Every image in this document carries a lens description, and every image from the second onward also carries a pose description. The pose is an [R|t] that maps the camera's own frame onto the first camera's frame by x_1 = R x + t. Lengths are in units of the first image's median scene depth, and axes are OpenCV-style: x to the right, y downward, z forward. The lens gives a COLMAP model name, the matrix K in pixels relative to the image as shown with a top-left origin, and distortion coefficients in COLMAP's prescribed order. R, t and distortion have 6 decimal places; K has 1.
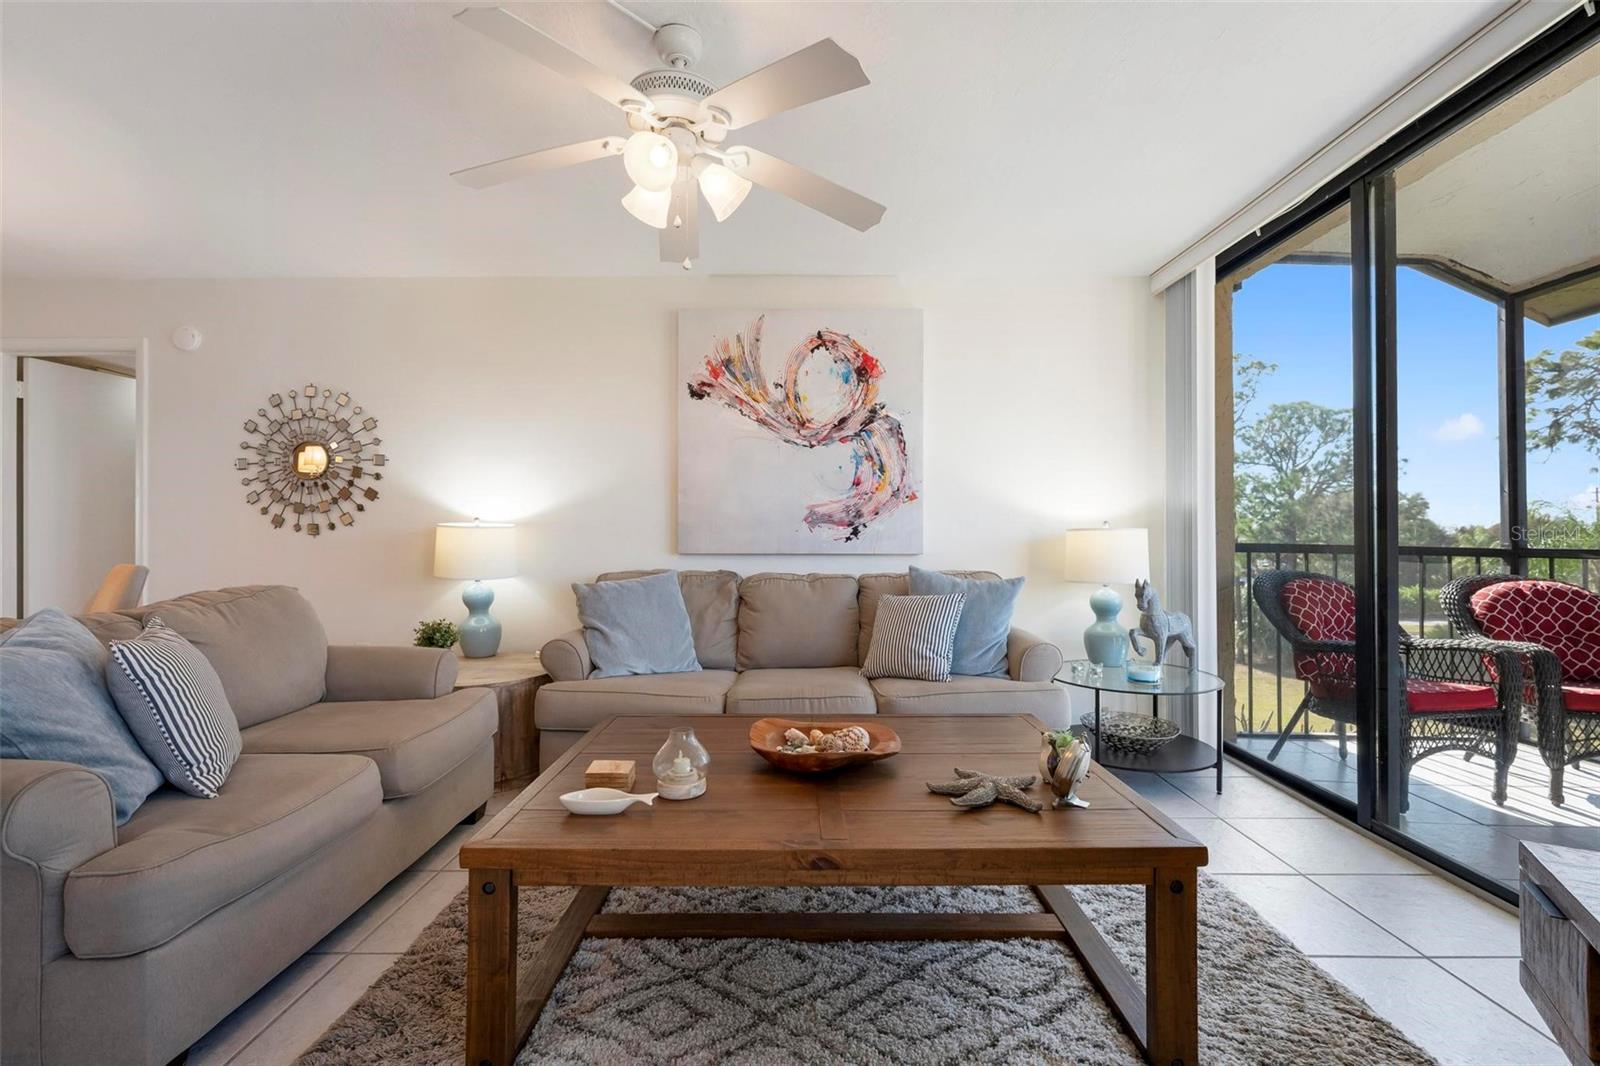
lens RADIAL K [[711.4, 0, 800.0], [0, 711.4, 533.0], [0, 0, 1]] dist [0.000838, -0.000354]
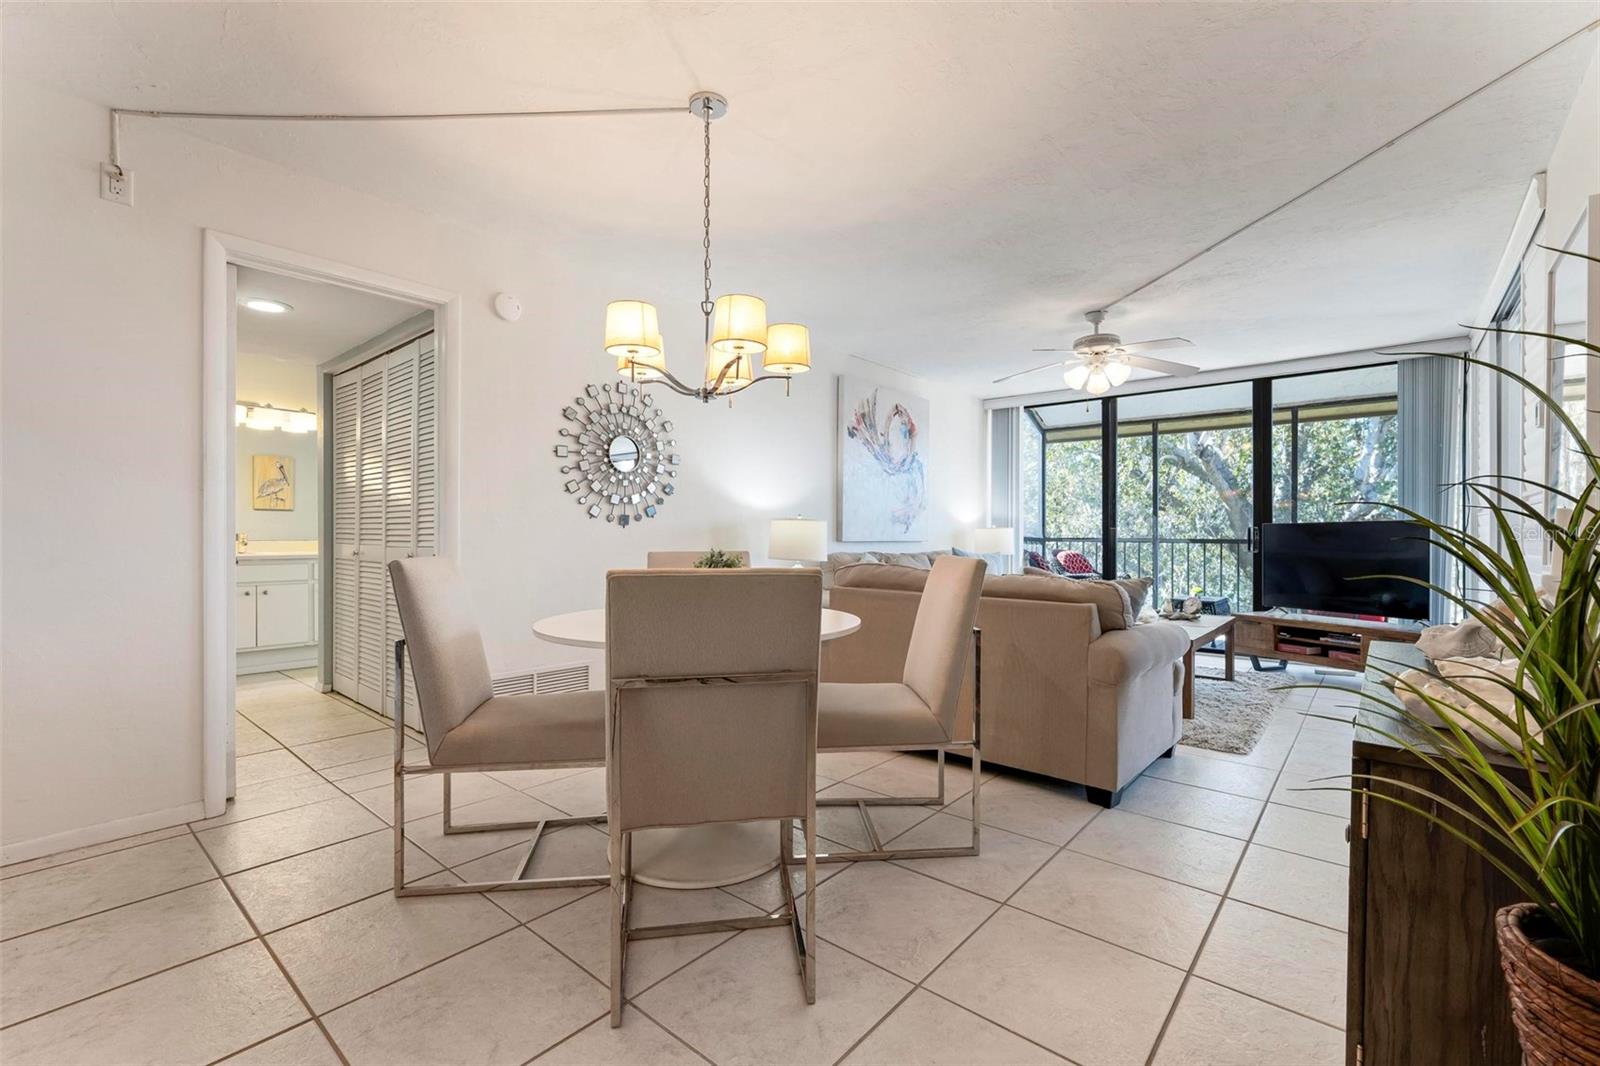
lens RADIAL K [[692.5, 0, 800.0], [0, 692.5, 533.0], [0, 0, 1]] dist [0.001825, -0.000075]
pose [[0.646610, 0.004846, 0.762805, -1.318578], [-0.006649, 0.999978, -0.000717, 0.013012], [-0.762792, -0.004609, 0.646628, 0.146017]]
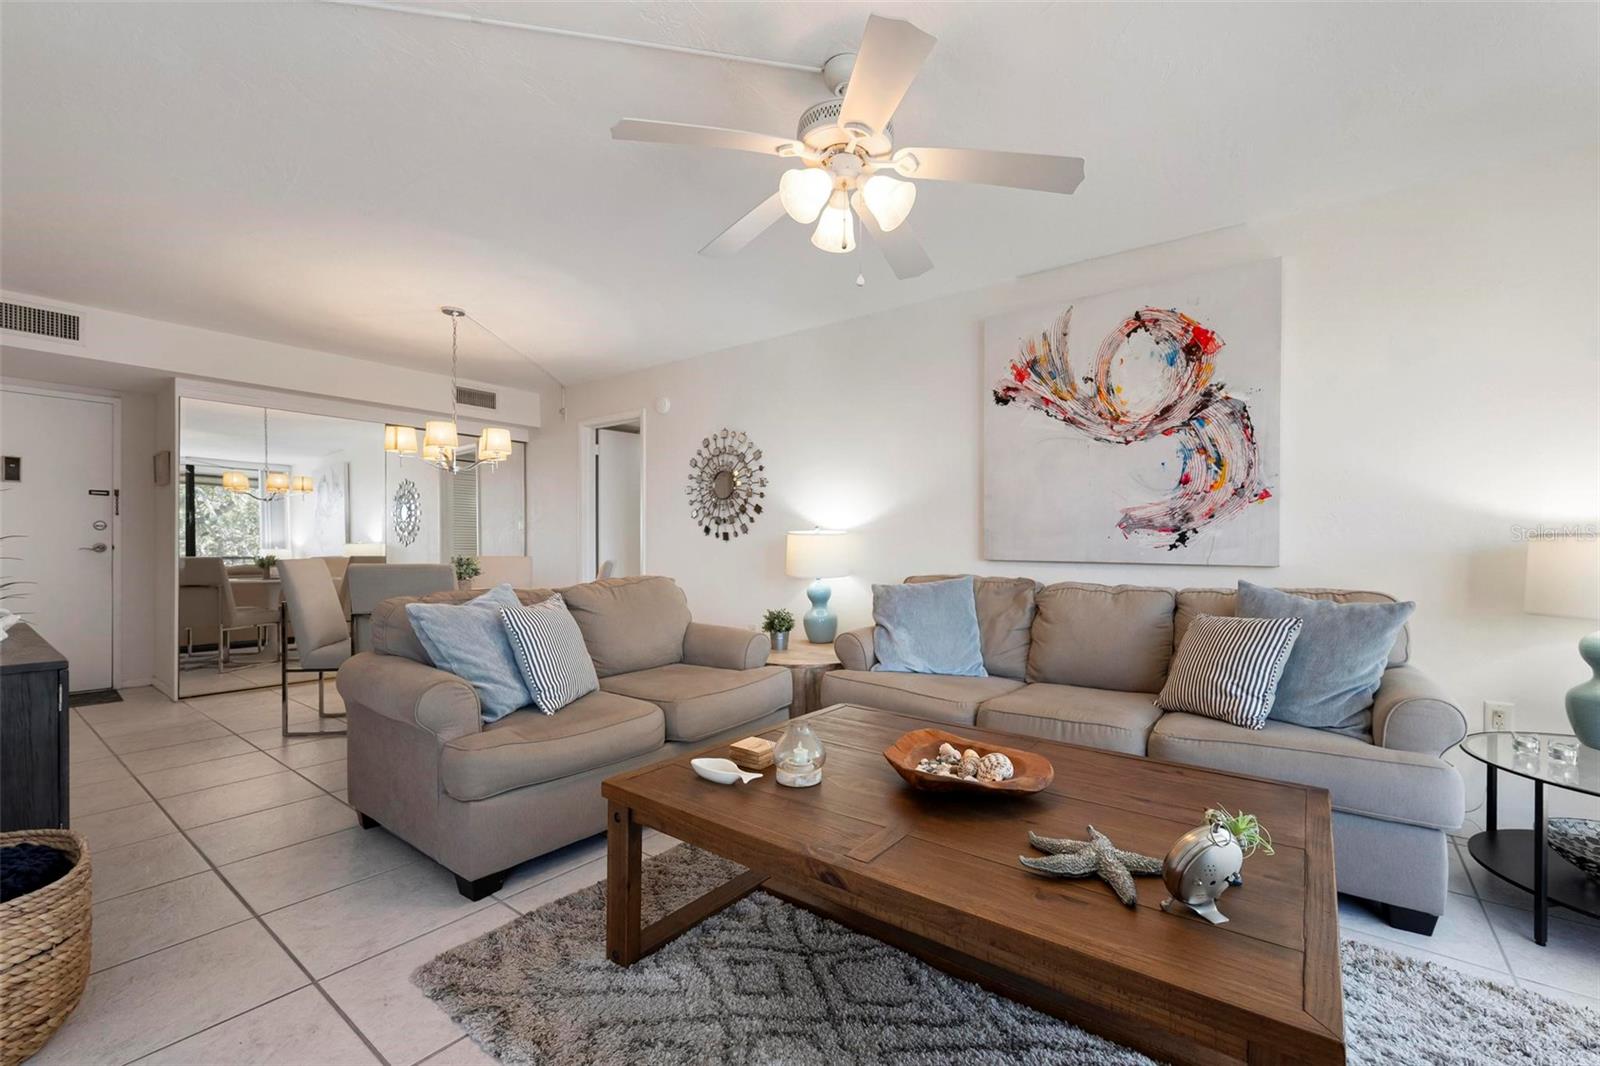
lens RADIAL K [[662.7, 0, 807.7], [0, 662.7, 545.1], [0, 0, 1]] dist [0.000645, -0.000121]
pose [[0.799488, 0.006704, -0.600644, 0.196435], [-0.001887, 0.999961, 0.008649, 0.000452], [0.600679, -0.005781, 0.799470, 0.093739]]
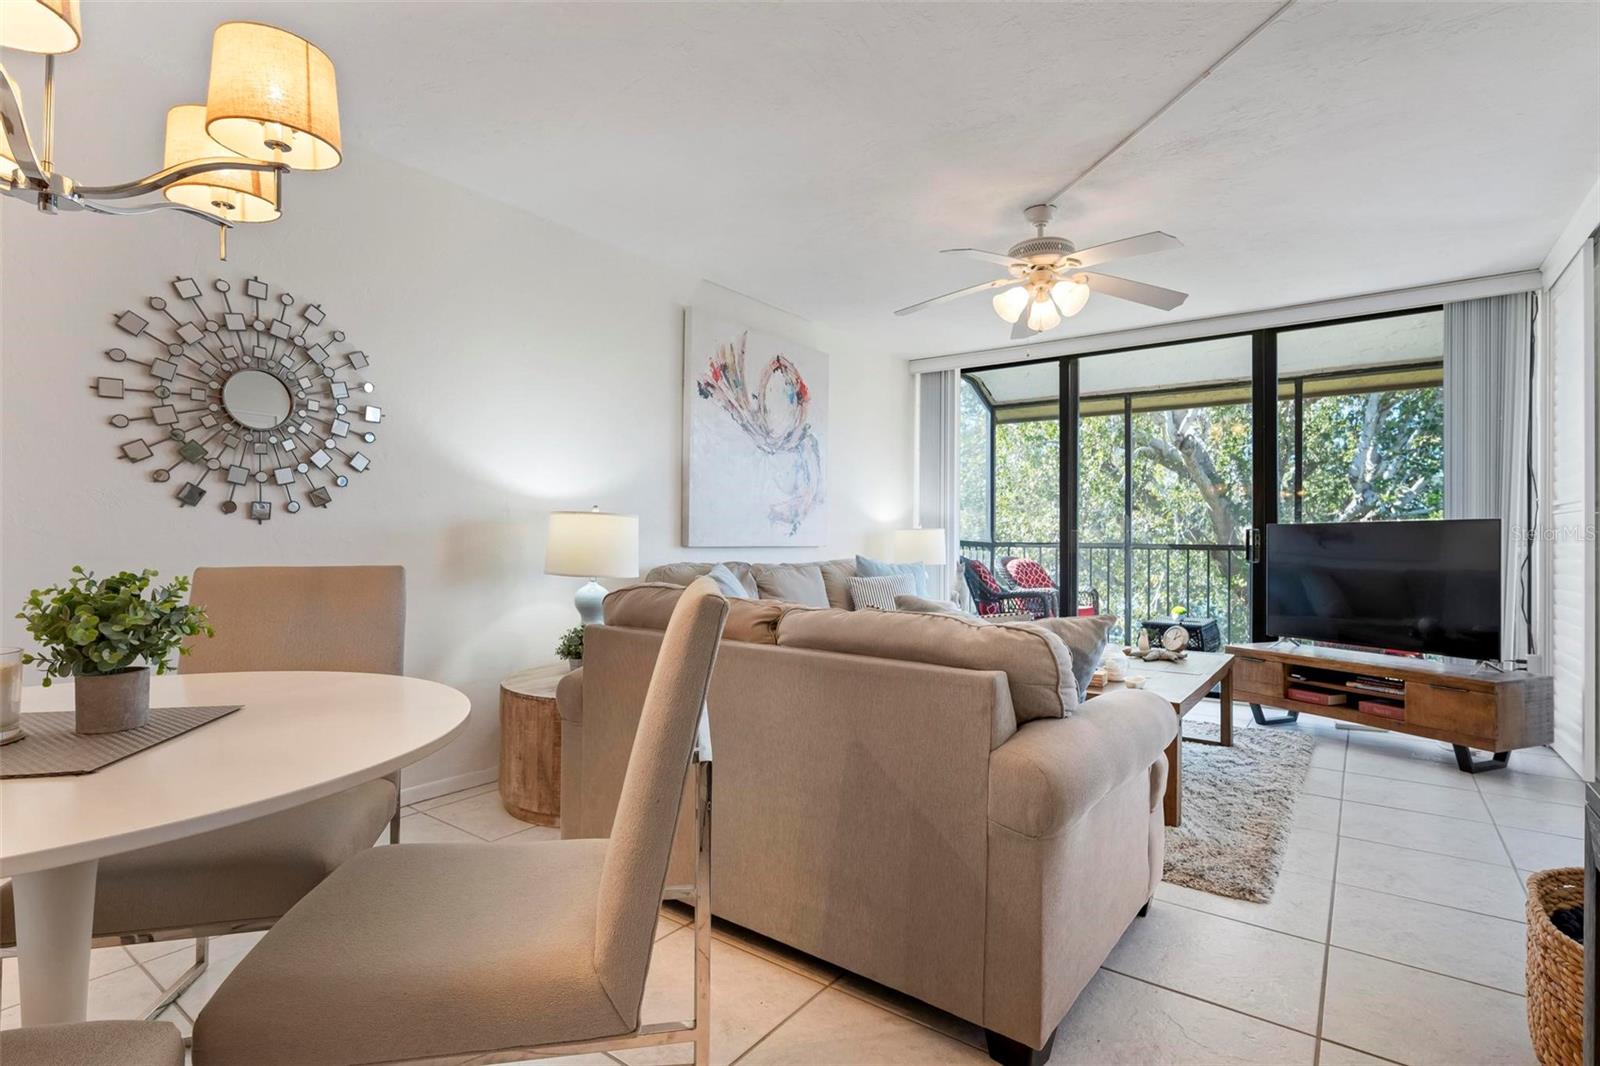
lens RADIAL K [[768.9, 0, 800.0], [0, 768.9, 533.0], [0, 0, 1]] dist [-0.002264, -0.000329]
pose [[0.593729, 0.010134, 0.804601, -0.961971], [-0.010197, 0.999935, -0.005069, 0.013094], [-0.804600, -0.005195, 0.593794, 0.222337]]
